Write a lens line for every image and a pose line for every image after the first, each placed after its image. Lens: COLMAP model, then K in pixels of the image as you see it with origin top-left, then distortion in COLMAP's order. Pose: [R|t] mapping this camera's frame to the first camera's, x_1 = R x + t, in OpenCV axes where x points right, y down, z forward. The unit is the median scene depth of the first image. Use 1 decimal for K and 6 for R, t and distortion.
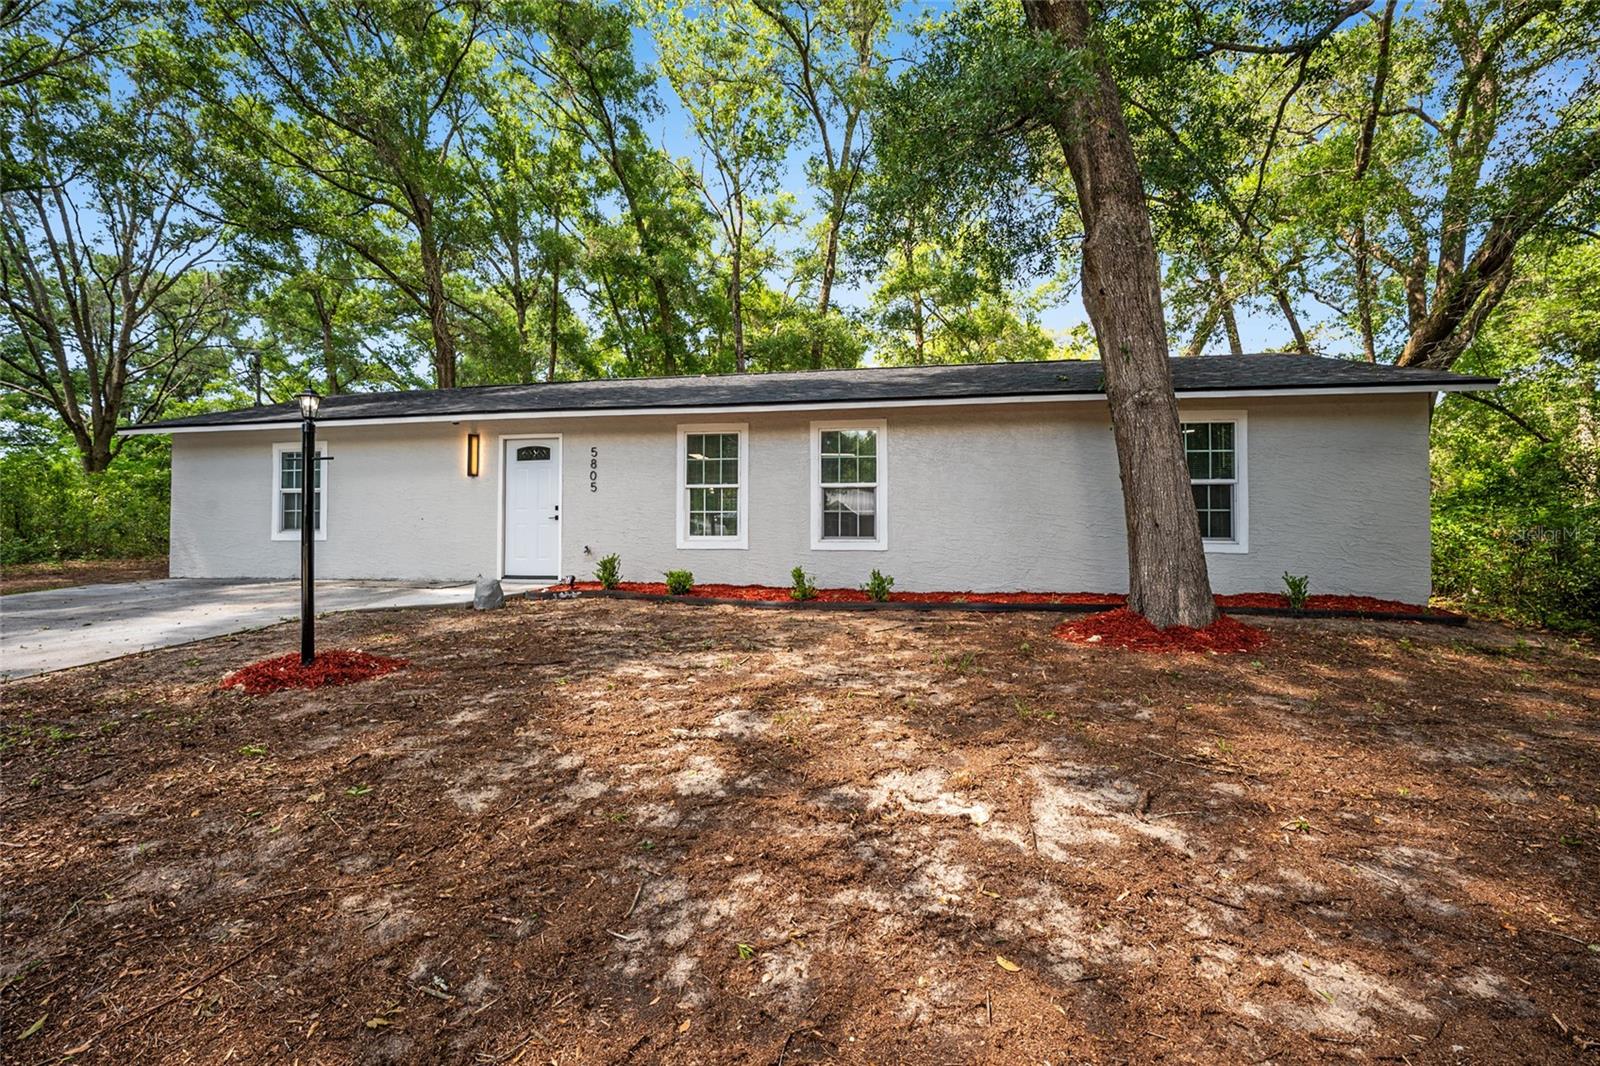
lens RADIAL K [[646.6, 0, 814.0], [0, 646.6, 548.6], [0, 0, 1]] dist [-0.027701, 0.004082]
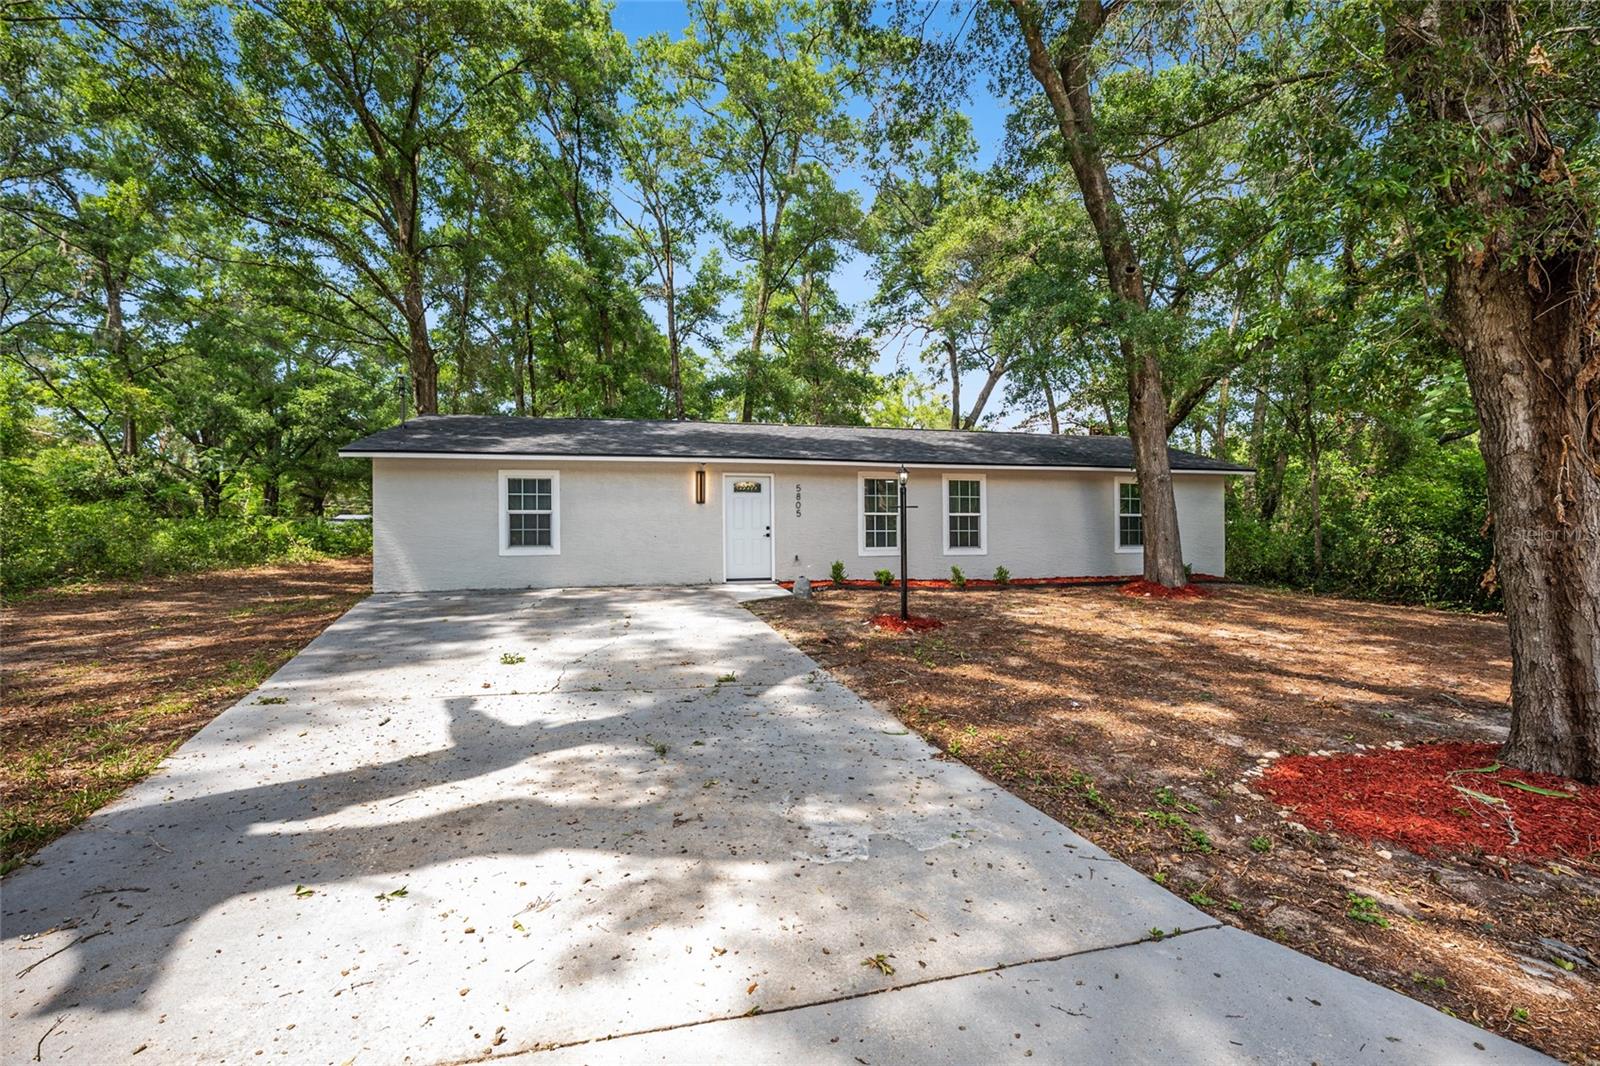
lens RADIAL K [[646.6, 0, 805.1], [0, 646.6, 563.6], [0, 0, 1]] dist [-0.027701, 0.004082]
pose [[0.923085, -0.020866, 0.384029, -0.902194], [0.018007, 0.999777, 0.011040, -0.002036], [-0.384174, -0.003276, 0.923255, -0.308999]]
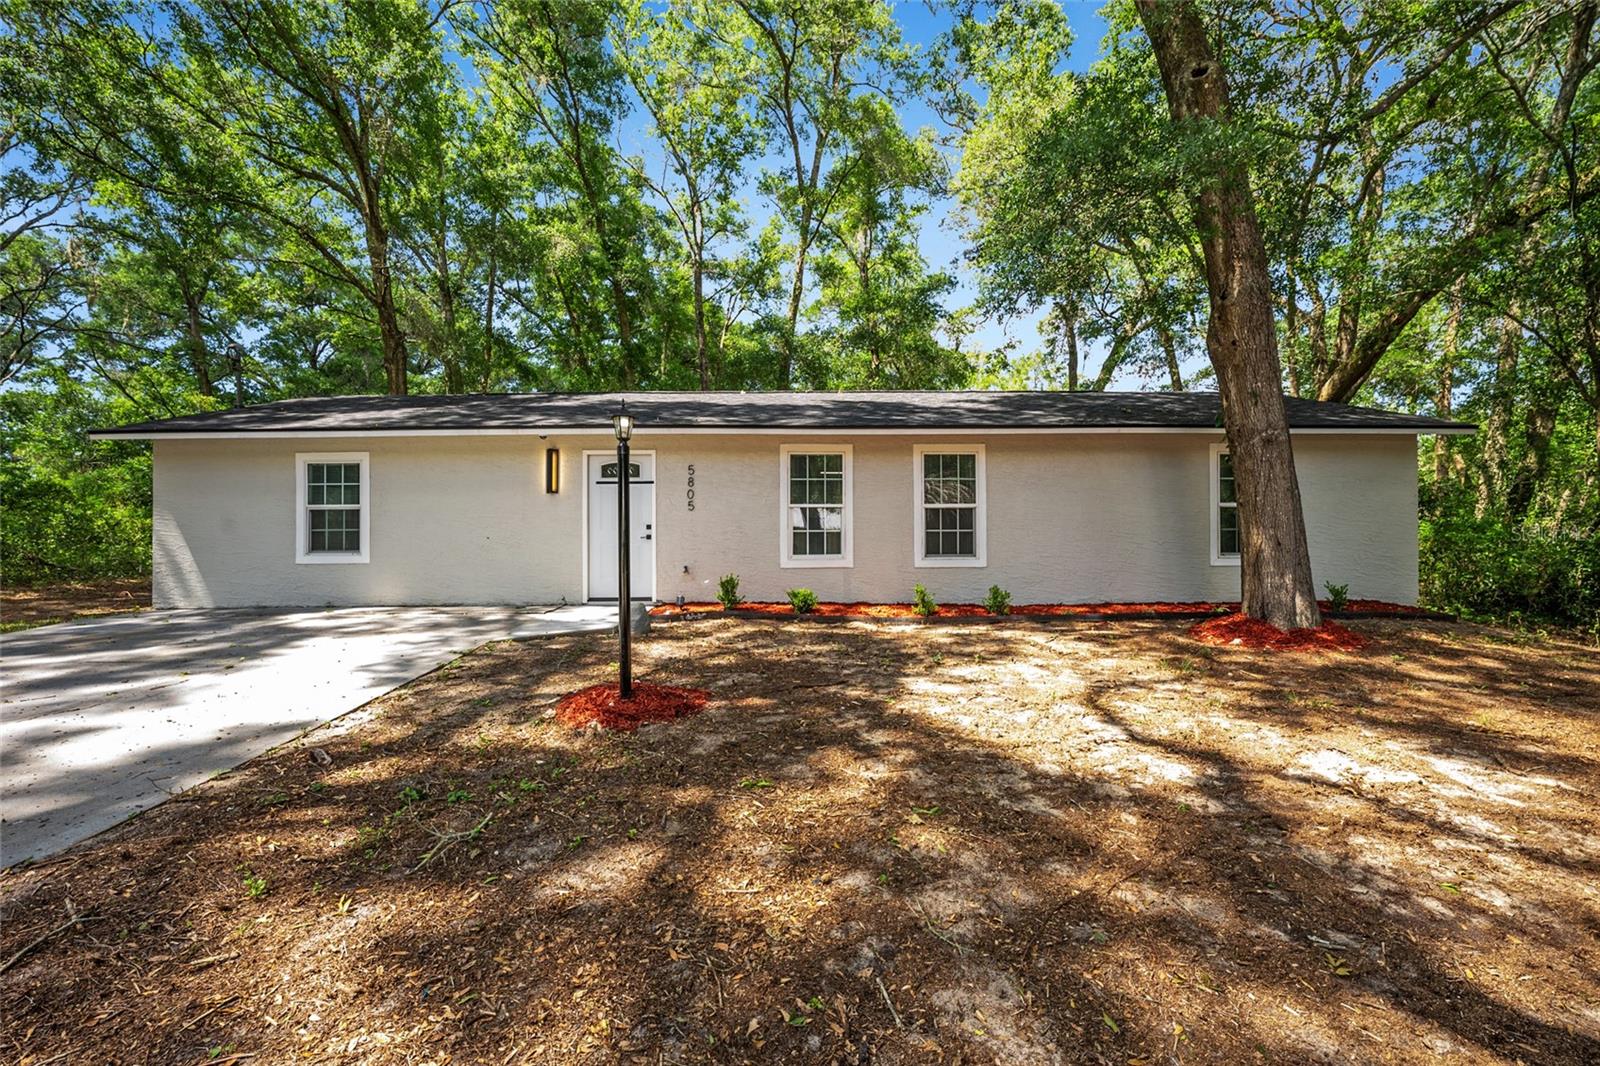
lens RADIAL K [[646.6, 0, 813.4], [0, 646.6, 573.5], [0, 0, 1]] dist [-0.027701, 0.004082]
pose [[0.982964, -0.014573, 0.183221, -0.354020], [0.011168, 0.999745, 0.019605, -0.010356], [-0.183461, -0.017225, 0.982876, -0.000423]]
